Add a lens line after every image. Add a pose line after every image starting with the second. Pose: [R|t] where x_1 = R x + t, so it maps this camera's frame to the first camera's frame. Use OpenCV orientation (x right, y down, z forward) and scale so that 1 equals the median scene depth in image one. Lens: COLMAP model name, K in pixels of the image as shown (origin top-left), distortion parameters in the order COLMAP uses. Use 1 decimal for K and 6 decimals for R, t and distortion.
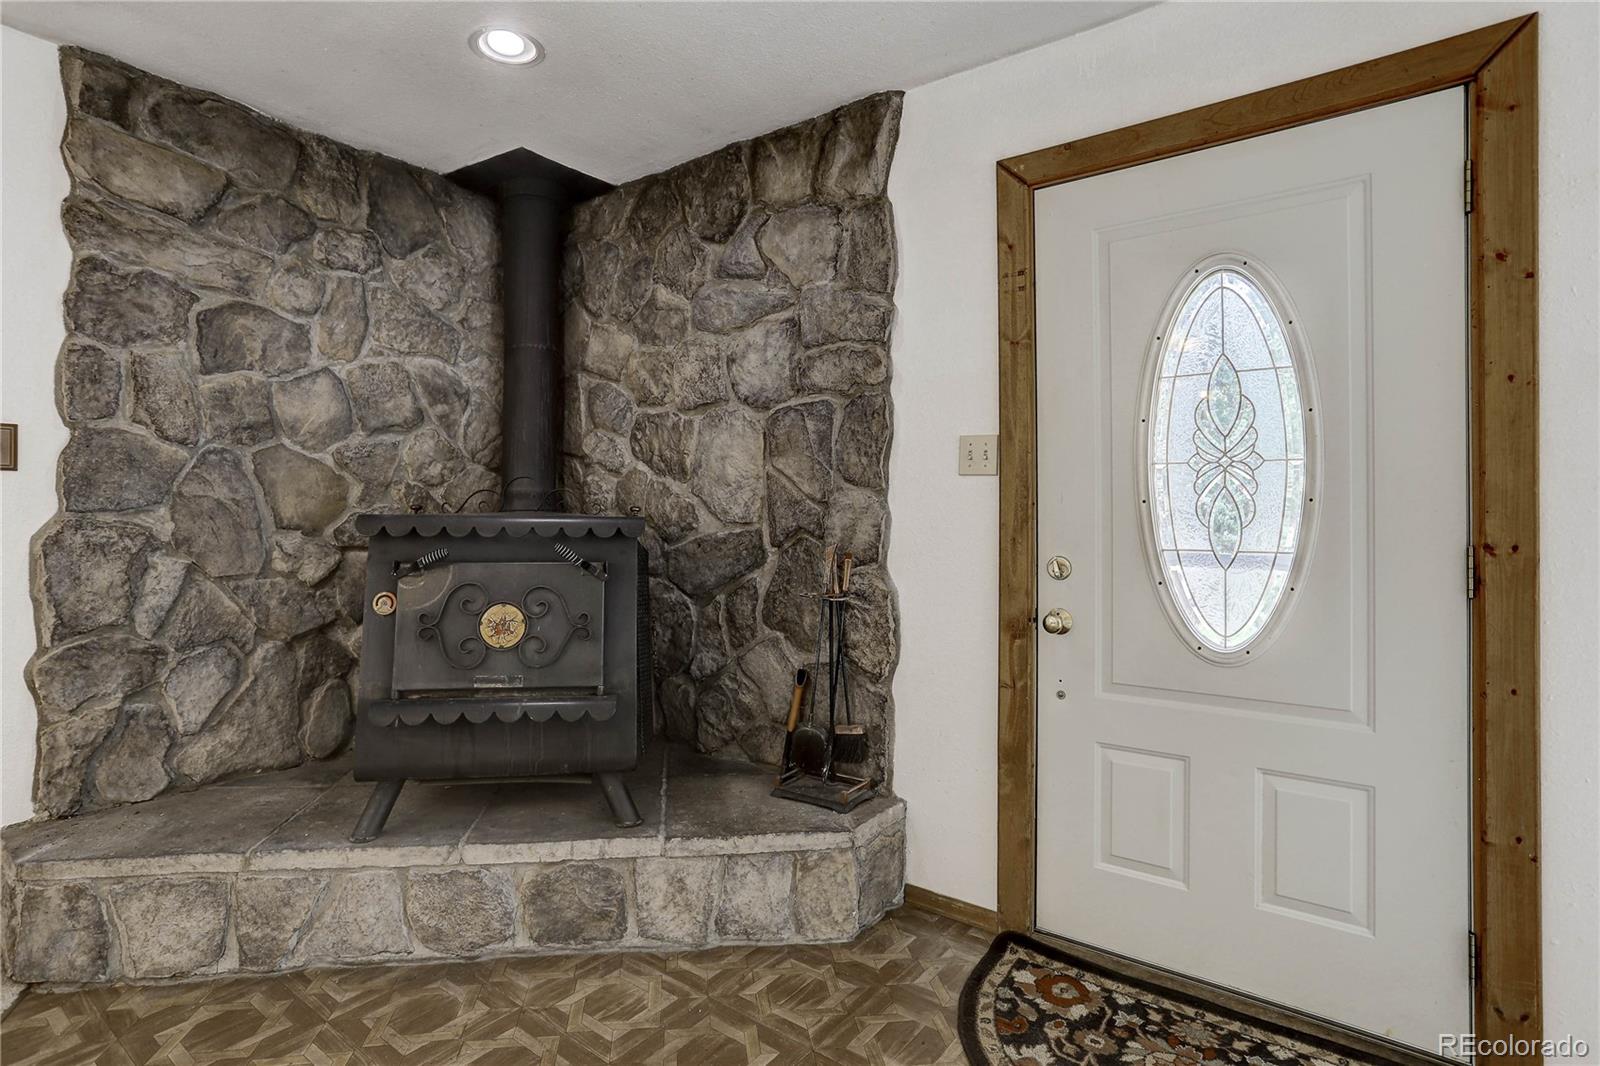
lens RADIAL K [[799.0, 0, 755.5], [0, 799.0, 509.5], [0, 0, 1]] dist [-0.047468, 0.025680]
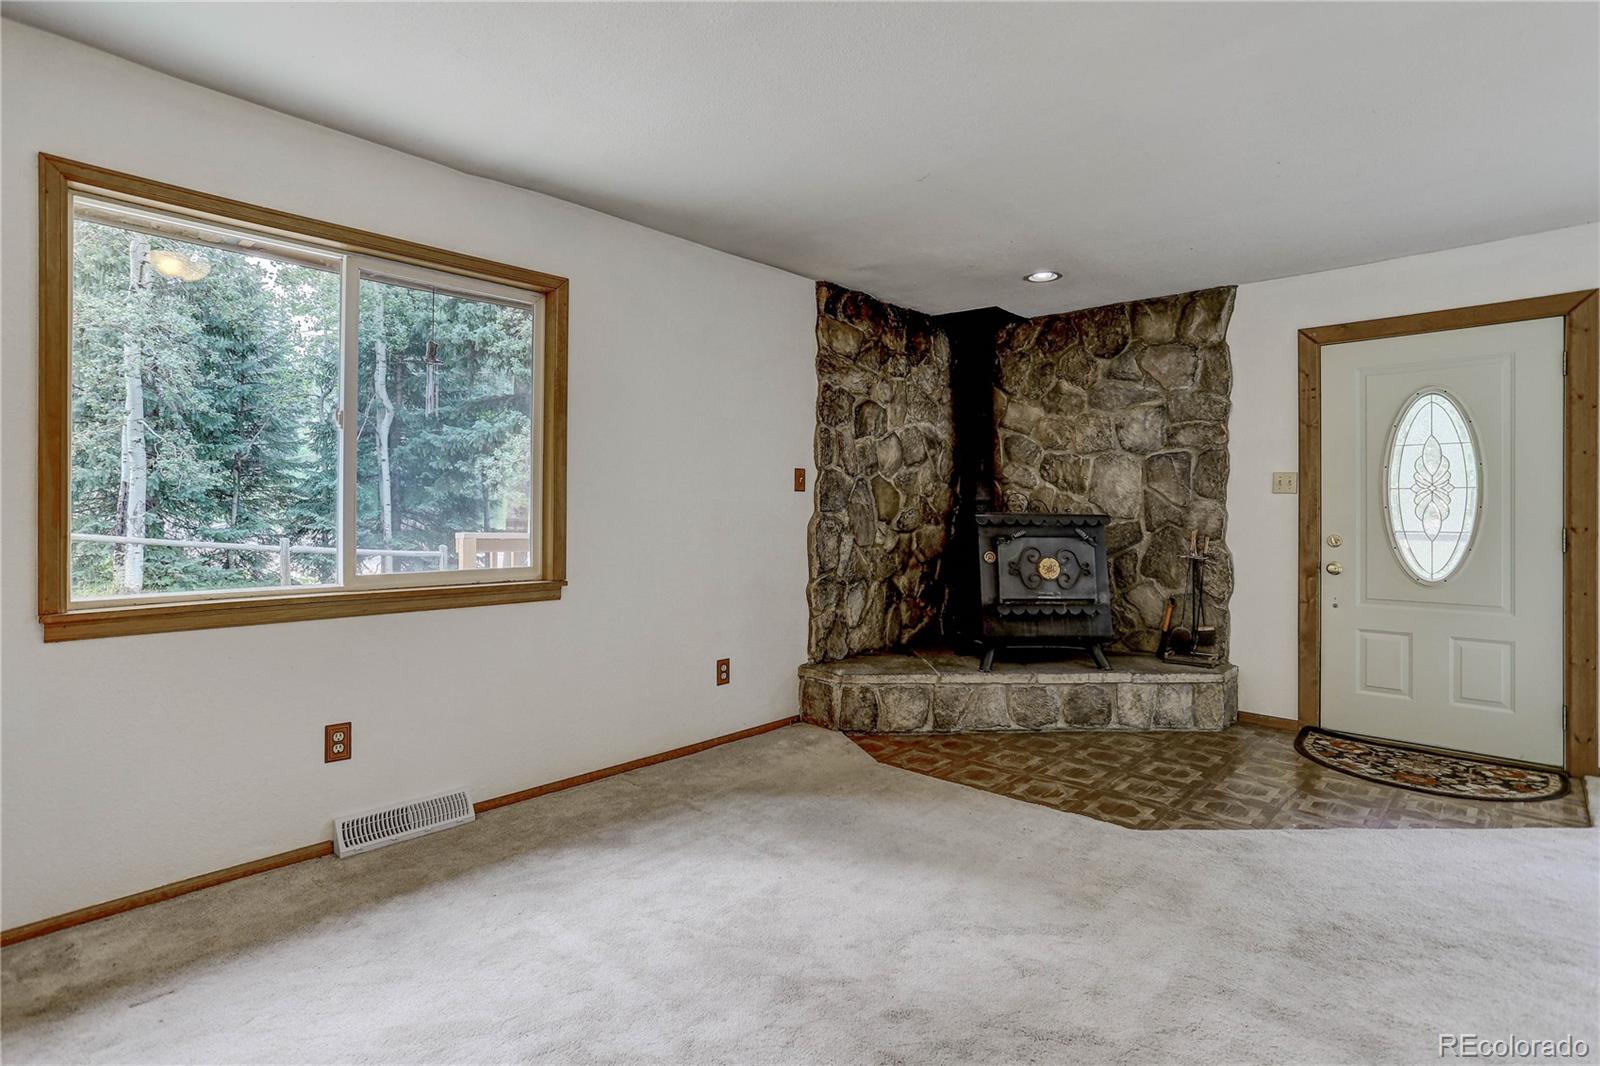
lens RADIAL K [[799.0, 0, 741.0], [0, 799.0, 511.4], [0, 0, 1]] dist [-0.047468, 0.025680]
pose [[0.995140, 0.001794, -0.098458, -0.827218], [-0.001238, 0.999983, 0.005706, -0.008438], [0.098467, -0.005556, 0.995125, -0.999500]]
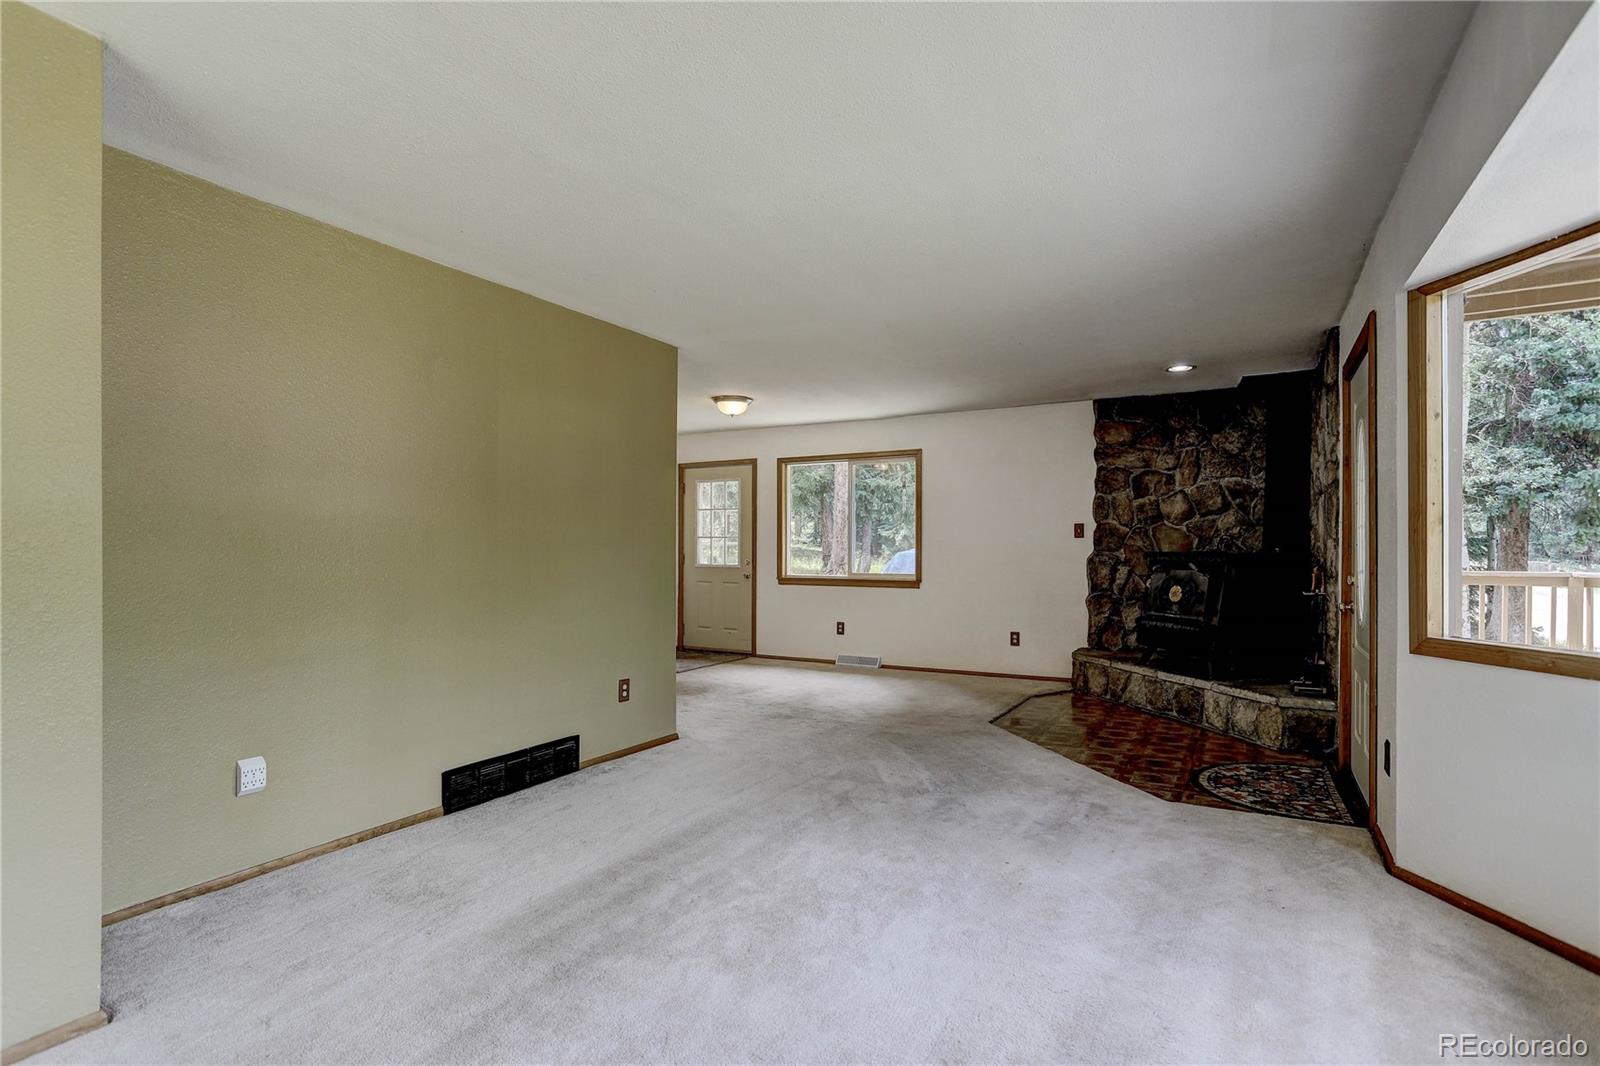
lens RADIAL K [[799.0, 0, 800.3], [0, 799.0, 549.6], [0, 0, 1]] dist [-0.047468, 0.025680]
pose [[0.132382, -0.003860, -0.991191, 1.946902], [0.001072, 0.999992, -0.003751, 0.009299], [0.991198, -0.000566, 0.132386, -0.533697]]
